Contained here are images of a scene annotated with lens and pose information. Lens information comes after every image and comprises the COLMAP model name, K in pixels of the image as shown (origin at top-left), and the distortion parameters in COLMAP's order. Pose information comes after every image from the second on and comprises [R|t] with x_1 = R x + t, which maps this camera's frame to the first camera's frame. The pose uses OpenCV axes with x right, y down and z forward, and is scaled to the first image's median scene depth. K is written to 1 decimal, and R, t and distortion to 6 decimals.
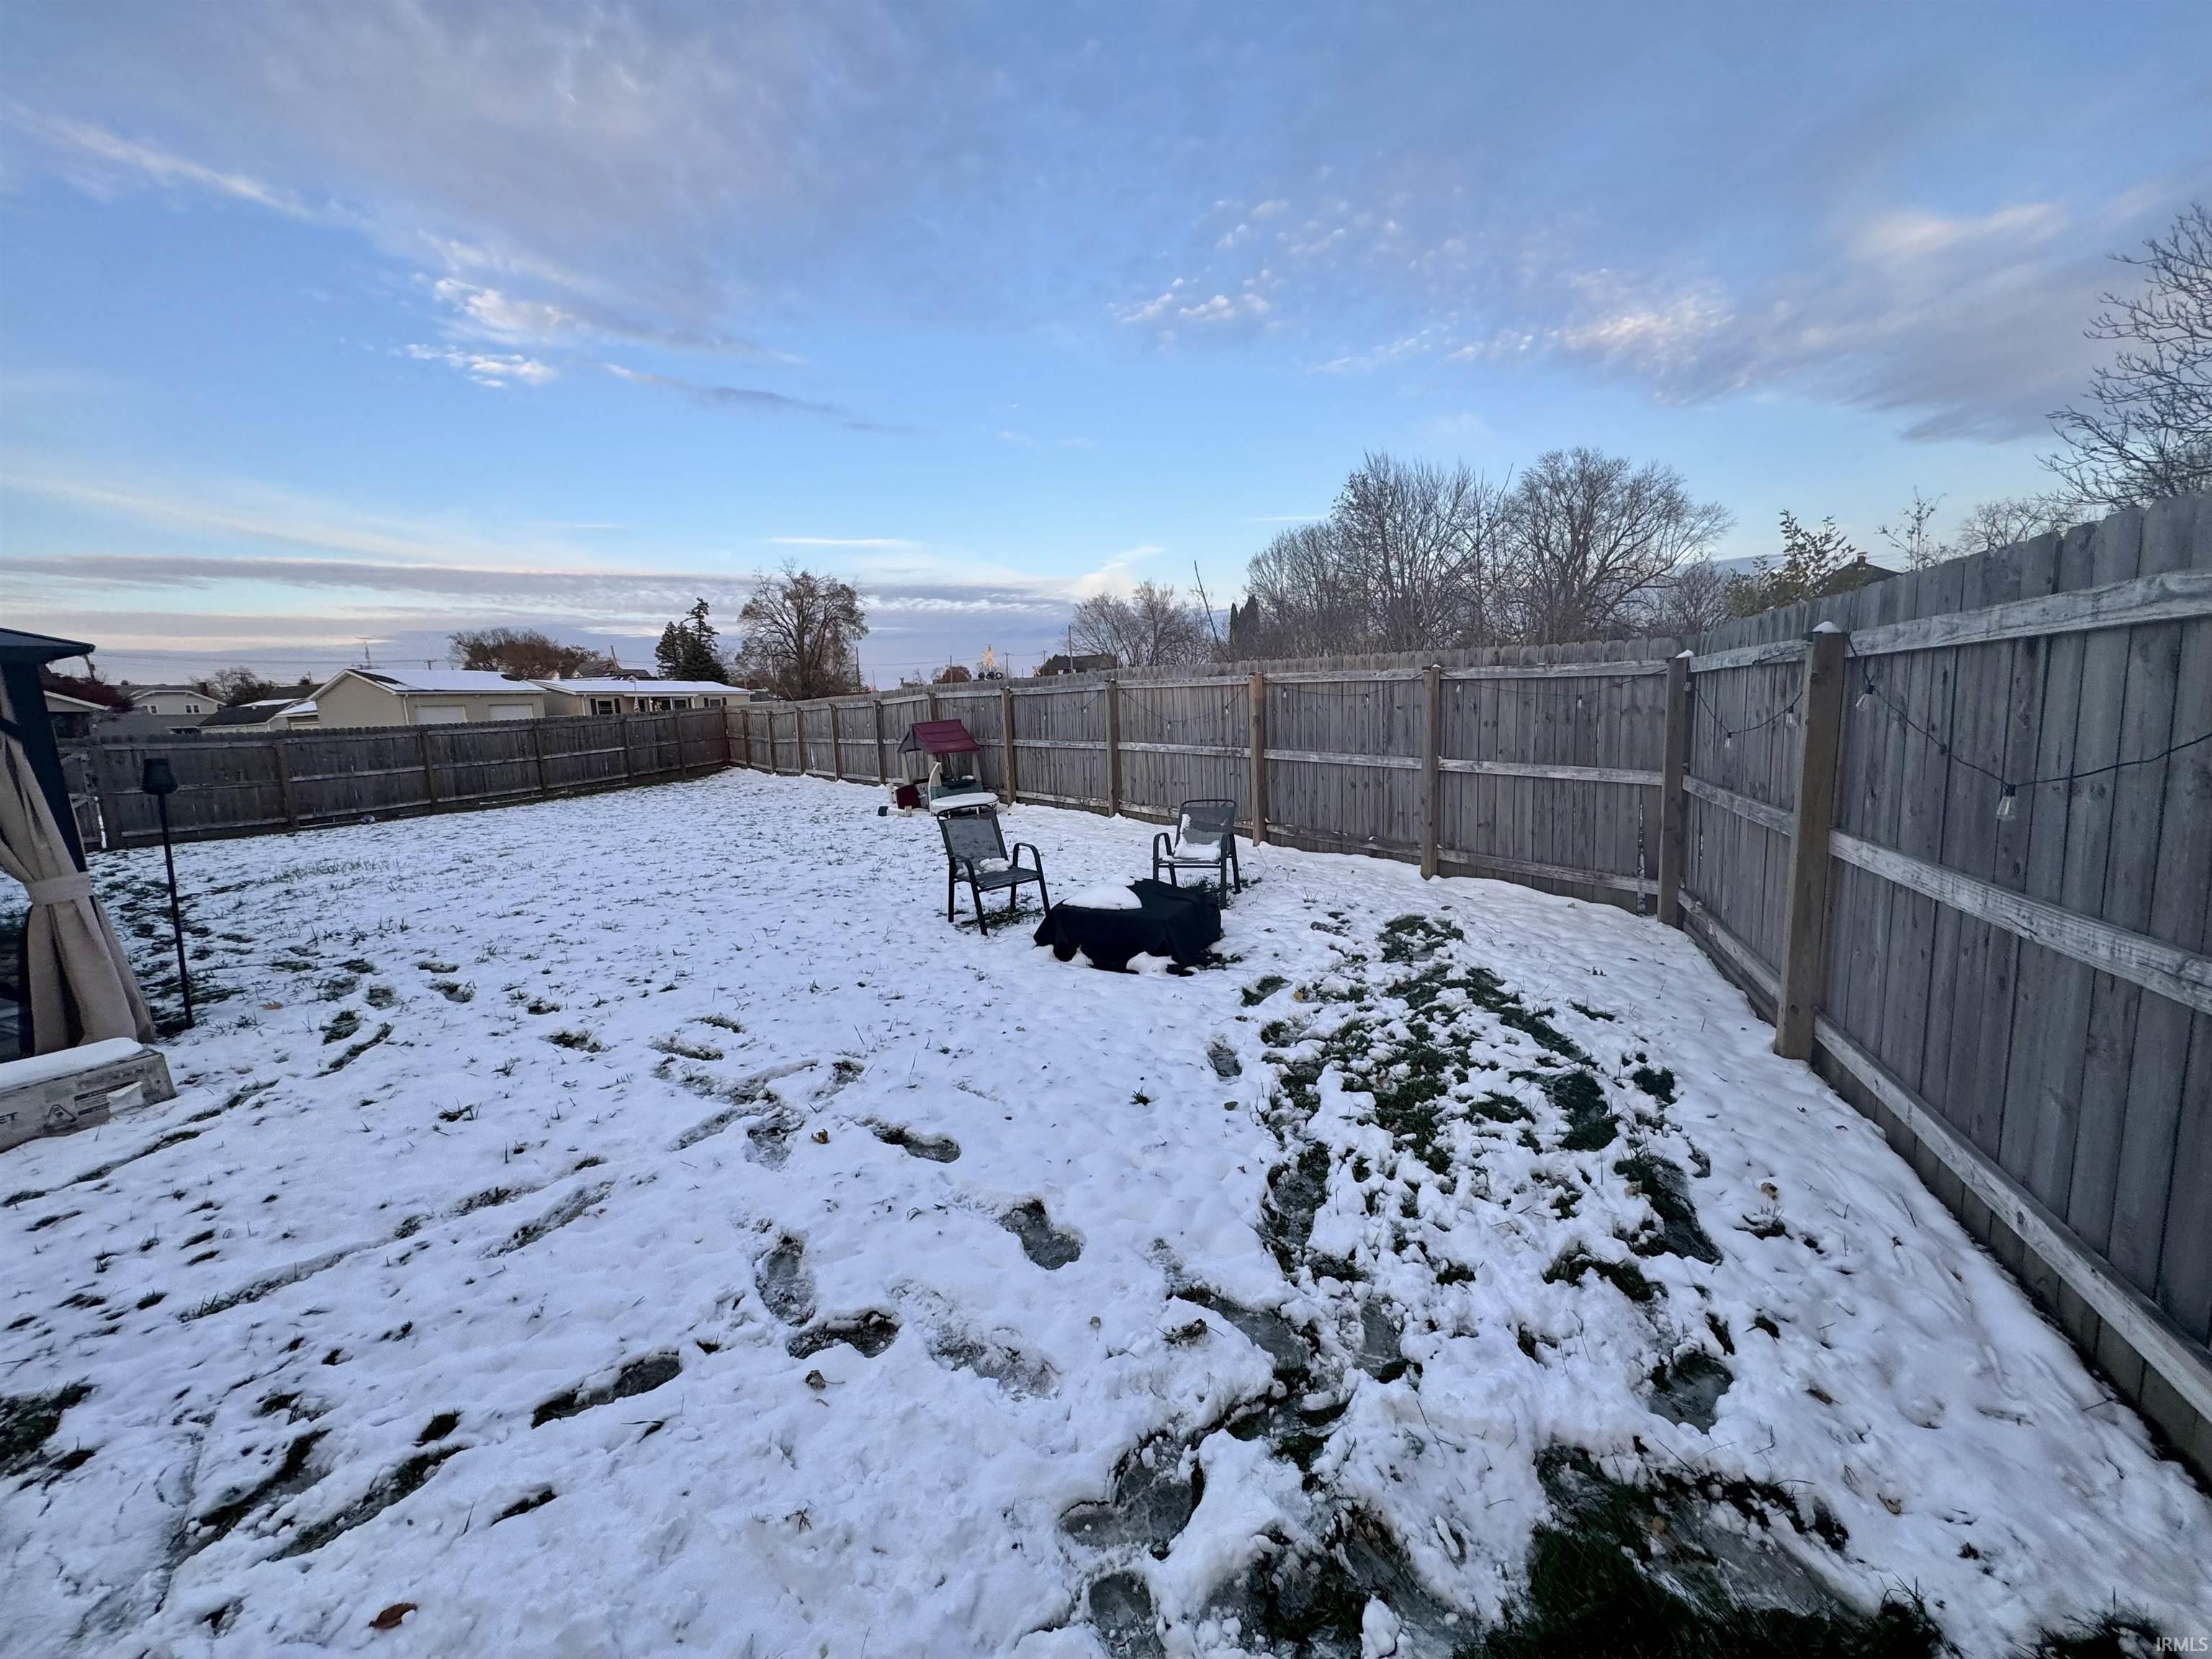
lens RADIAL K [[873.7, 0, 1101.4], [0, 873.7, 818.5], [0, 0, 1]] dist [-0.003475, 0.000095]
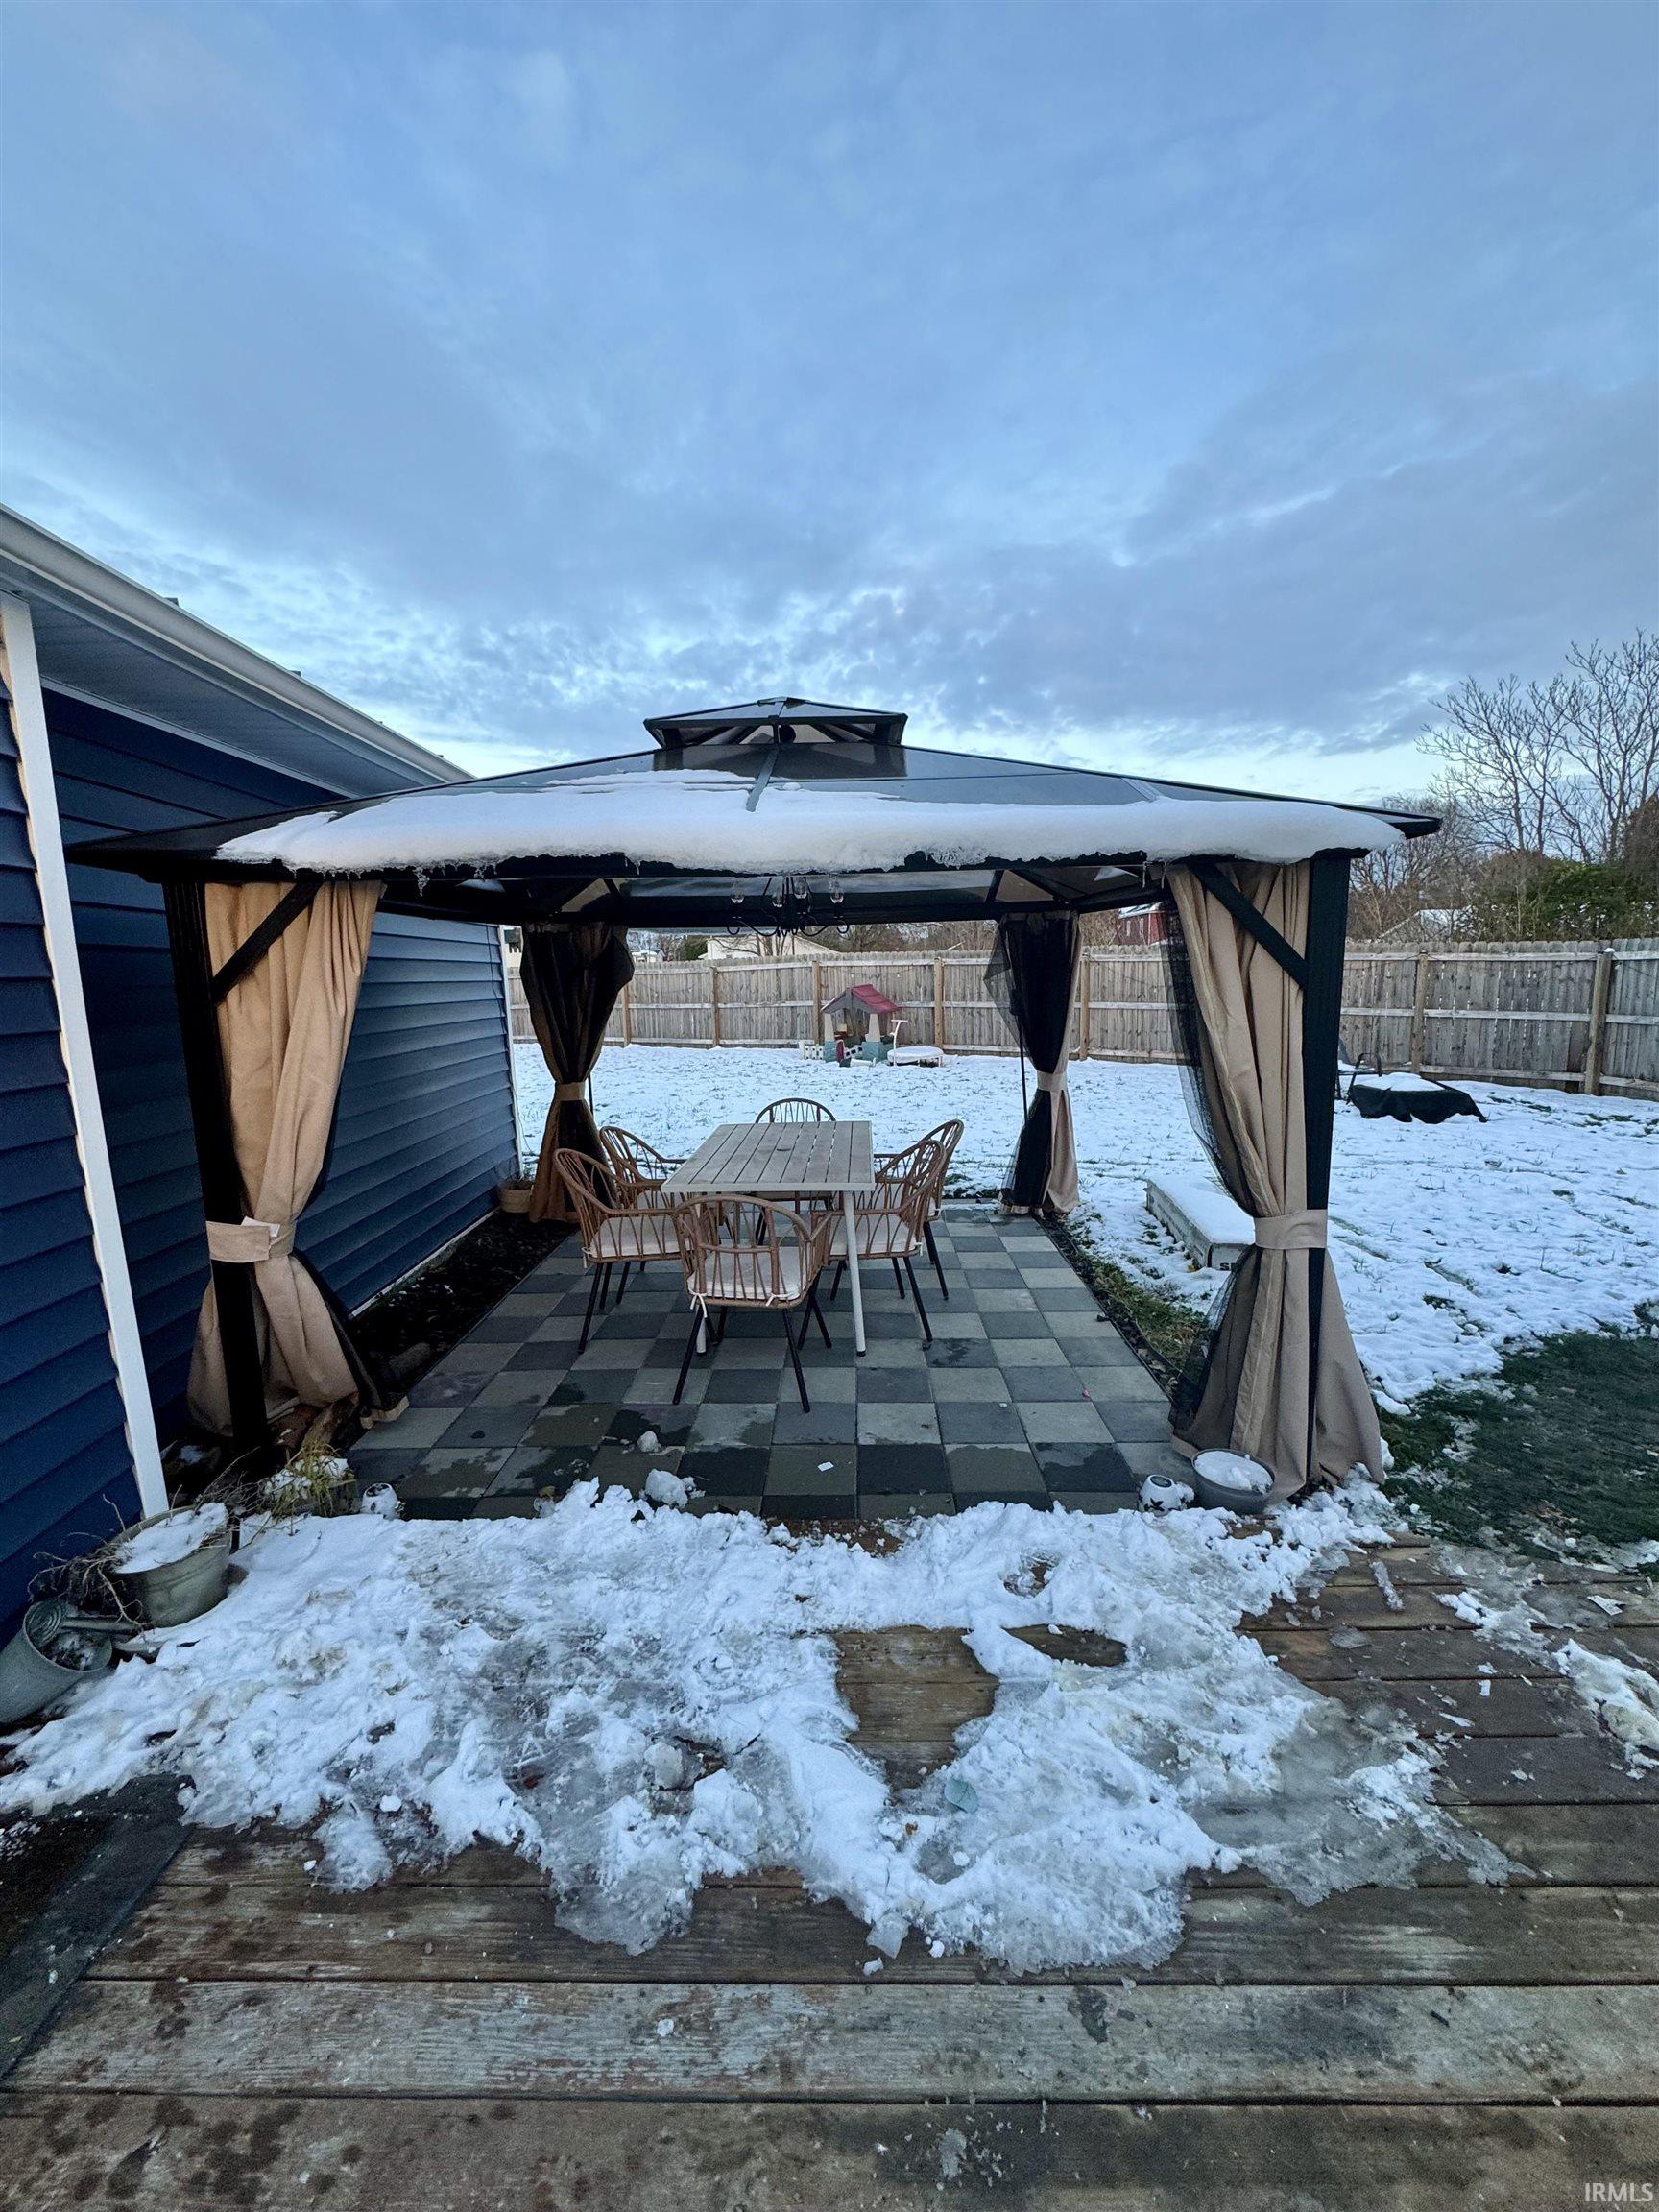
lens RADIAL K [[873.7, 0, 828.4], [0, 873.7, 1100.9], [0, 0, 1]] dist [-0.003475, 0.000095]
pose [[0.930063, -0.027517, 0.366368, -1.343227], [0.027590, 0.999607, 0.005038, 0.068903], [-0.366362, 0.005422, 0.930456, -0.116501]]
